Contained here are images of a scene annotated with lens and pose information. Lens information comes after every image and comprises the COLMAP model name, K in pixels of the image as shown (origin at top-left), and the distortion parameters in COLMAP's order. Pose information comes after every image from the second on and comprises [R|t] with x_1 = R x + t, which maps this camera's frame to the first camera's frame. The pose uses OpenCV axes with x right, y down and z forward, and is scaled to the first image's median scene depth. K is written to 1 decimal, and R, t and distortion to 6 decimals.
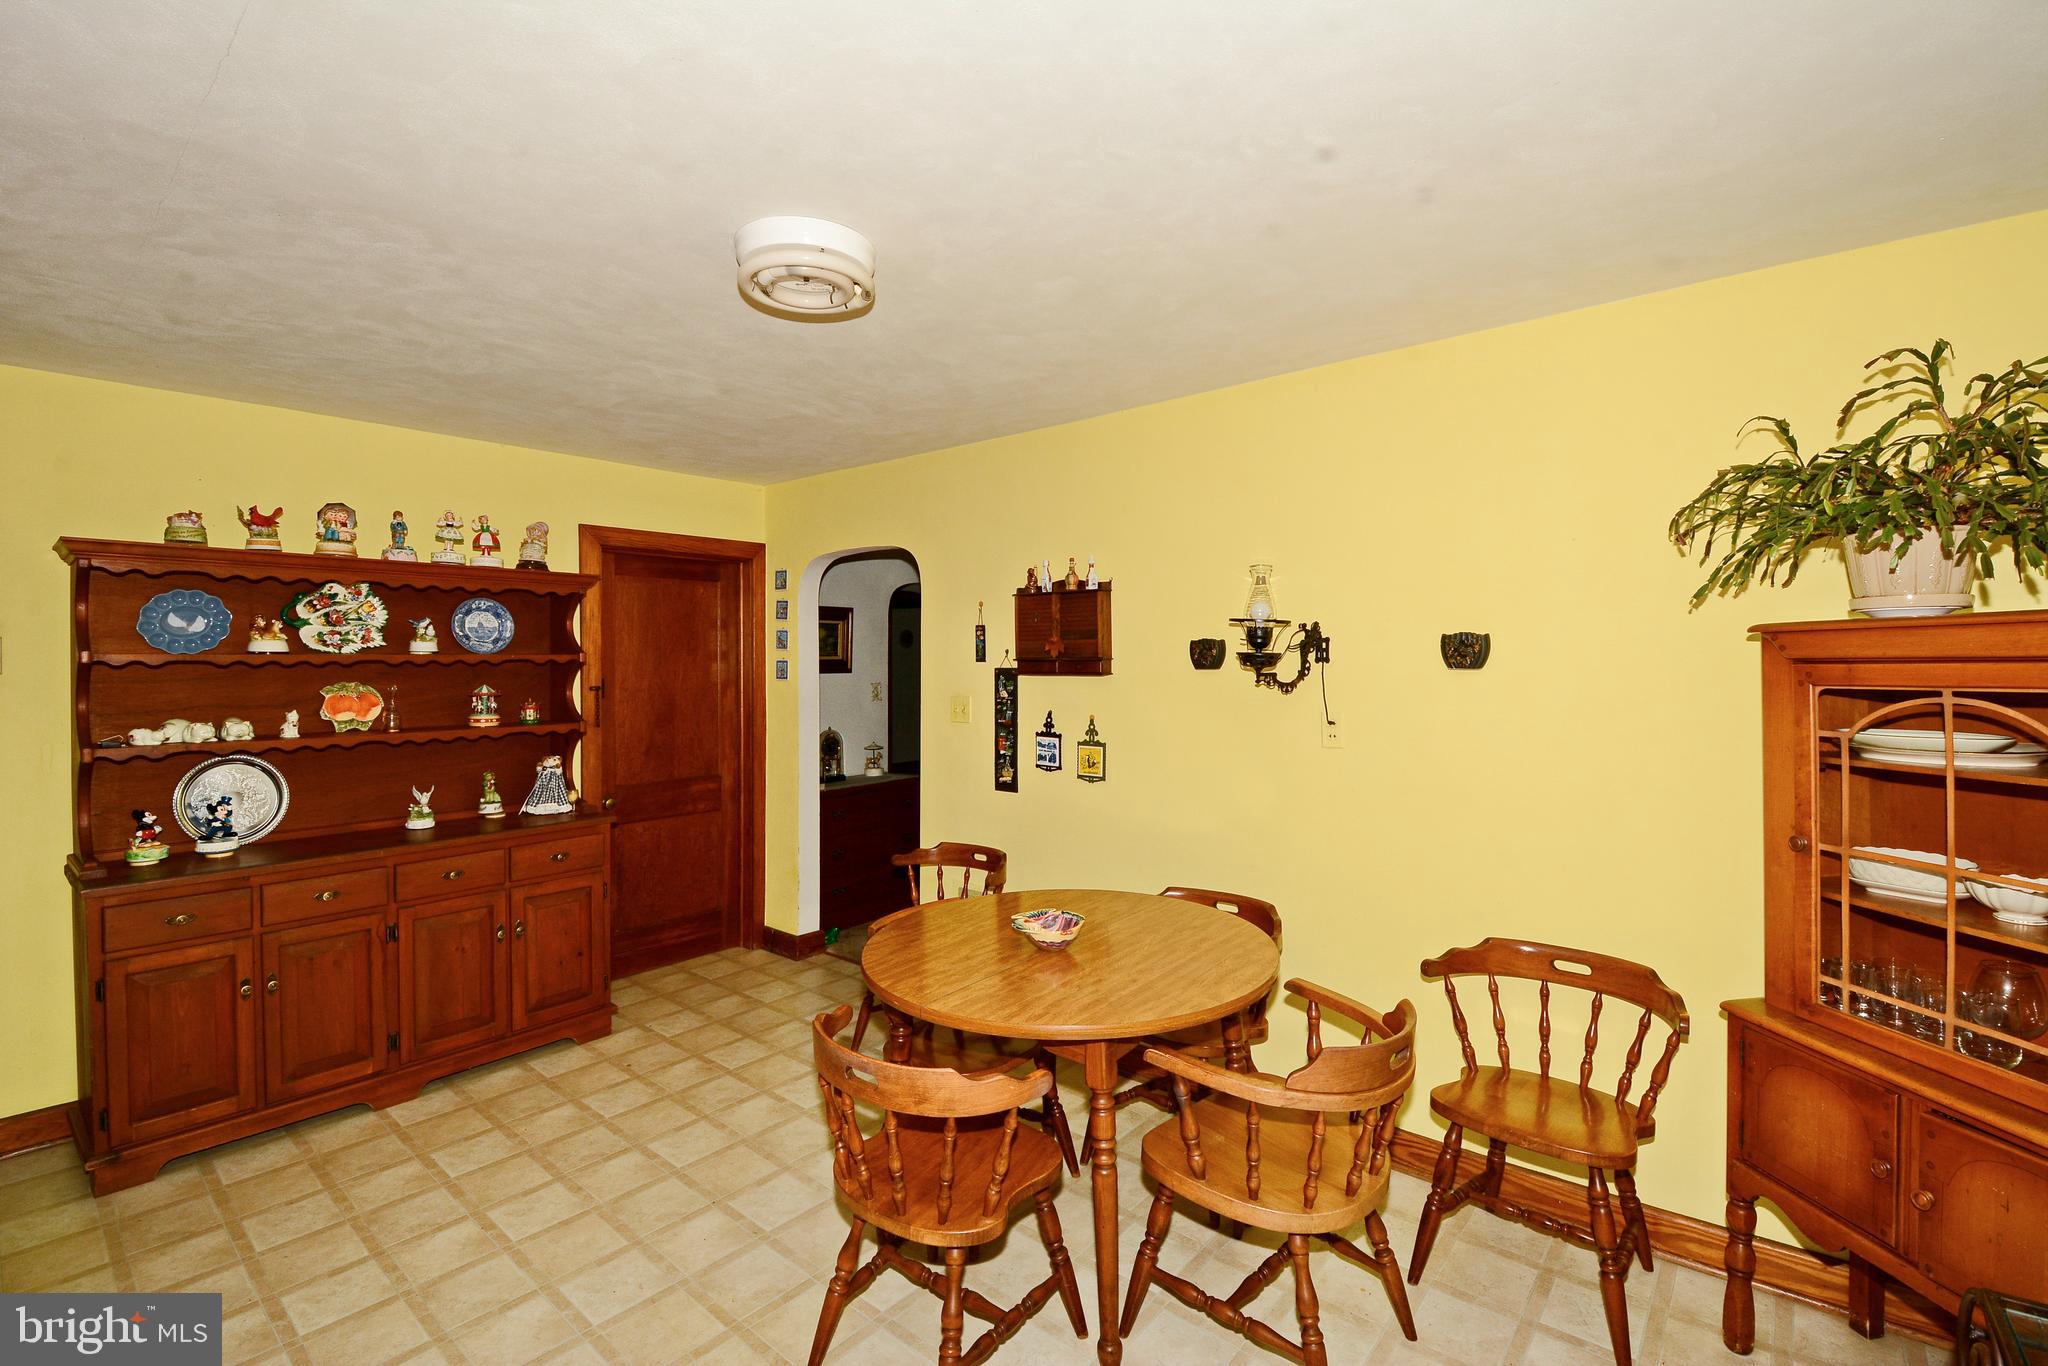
lens RADIAL K [[919.5, 0, 1041.6], [0, 919.5, 682.9], [0, 0, 1]] dist [-0.002287, -0.001820]
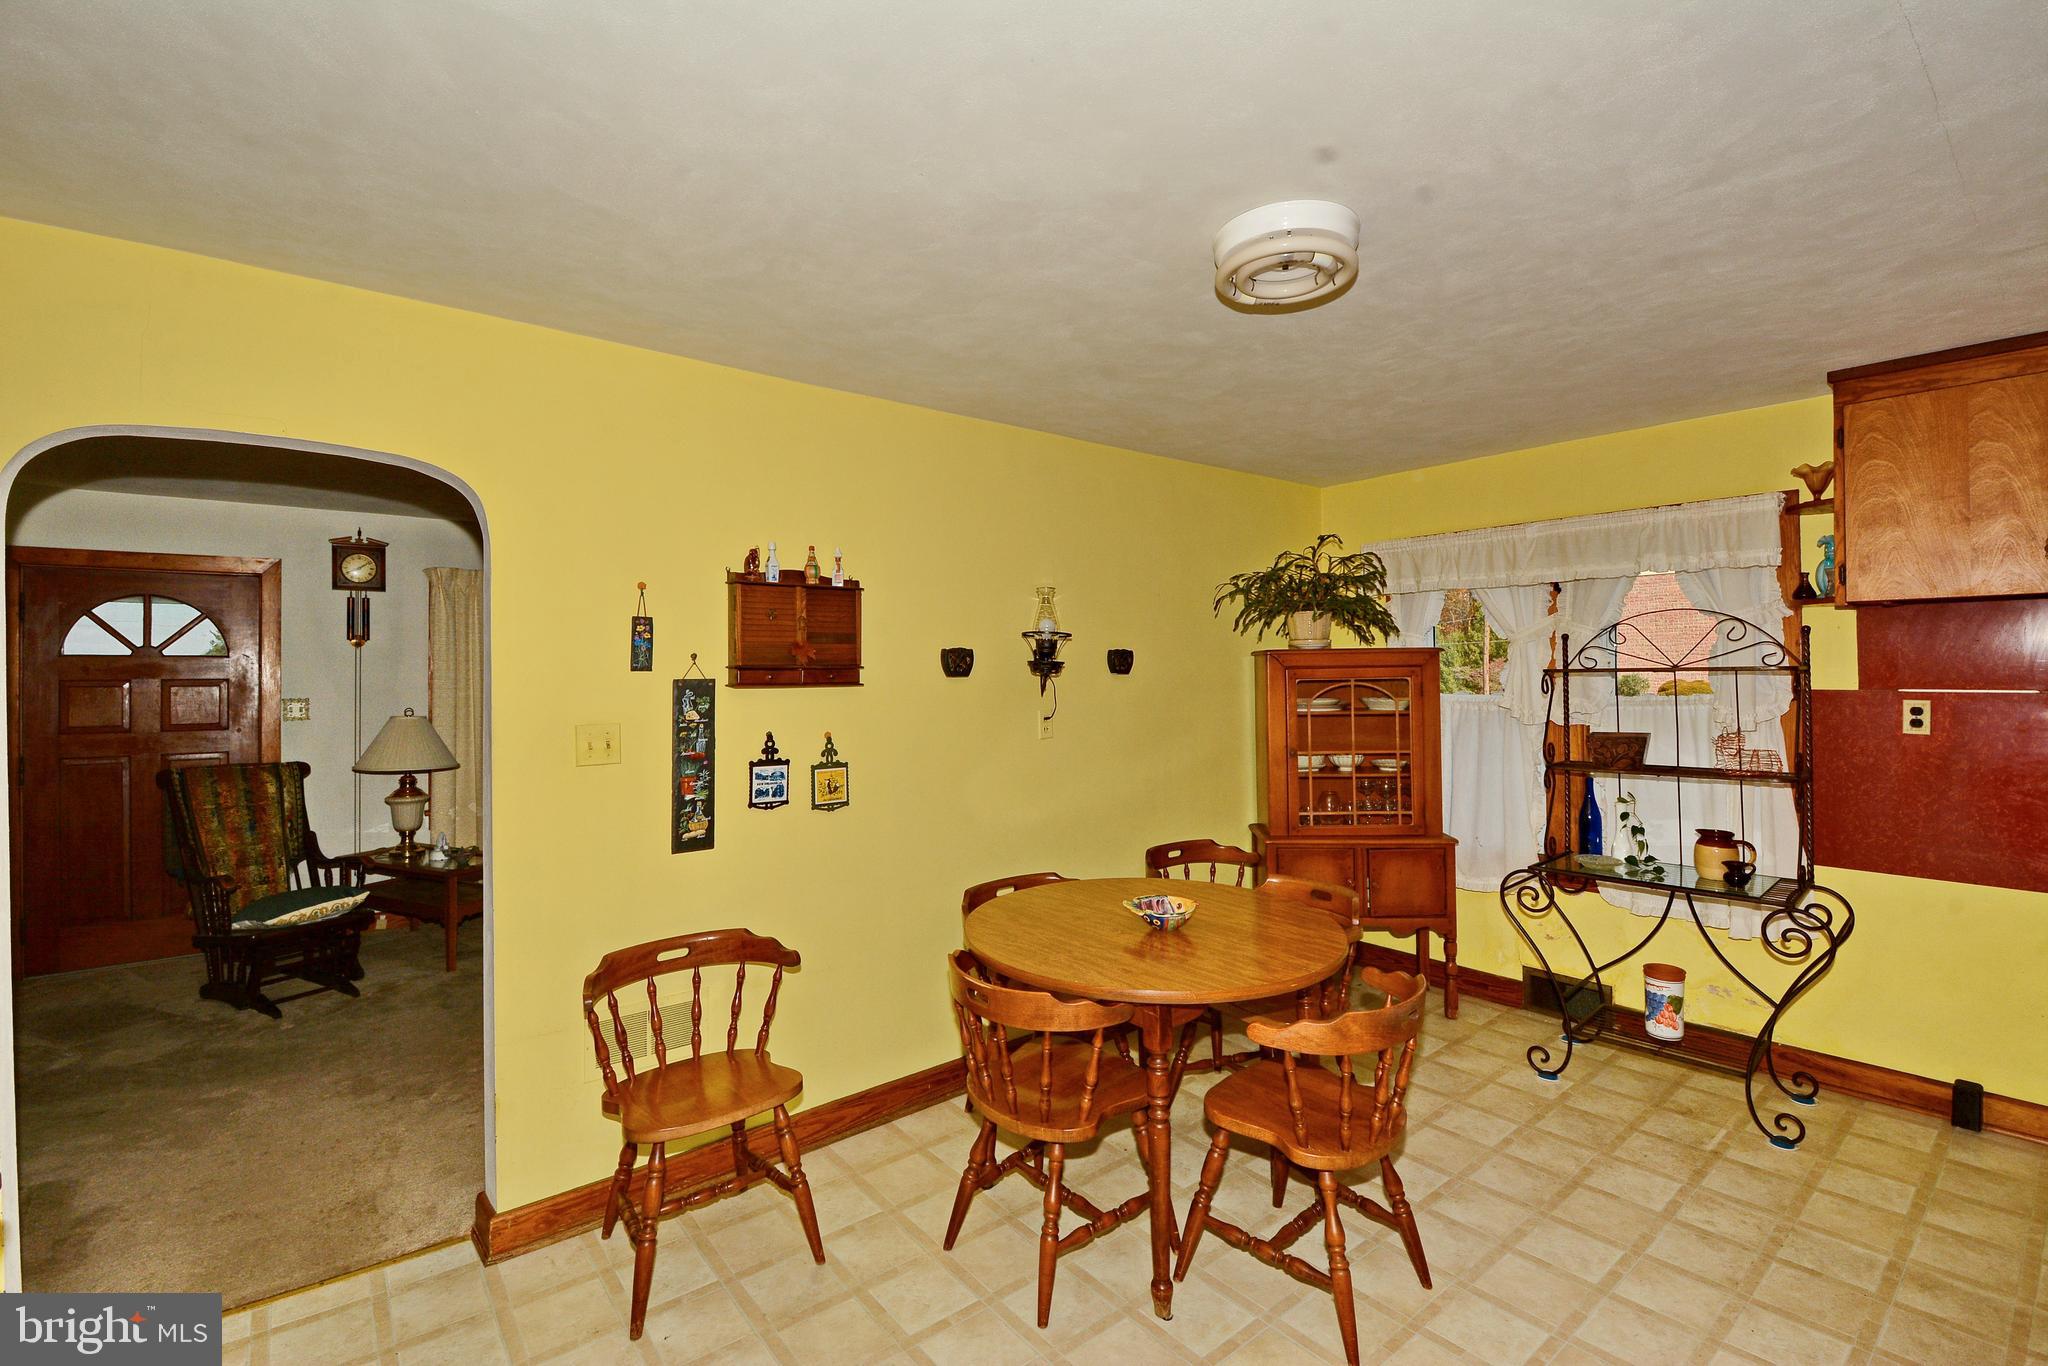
lens RADIAL K [[919.5, 0, 1034.6], [0, 919.5, 670.5], [0, 0, 1]] dist [-0.002287, -0.001820]
pose [[0.179494, 0.005112, 0.983746, -0.552741], [0.032964, 0.999394, -0.011208, -0.004736], [-0.983207, 0.034440, 0.179217, 0.479370]]
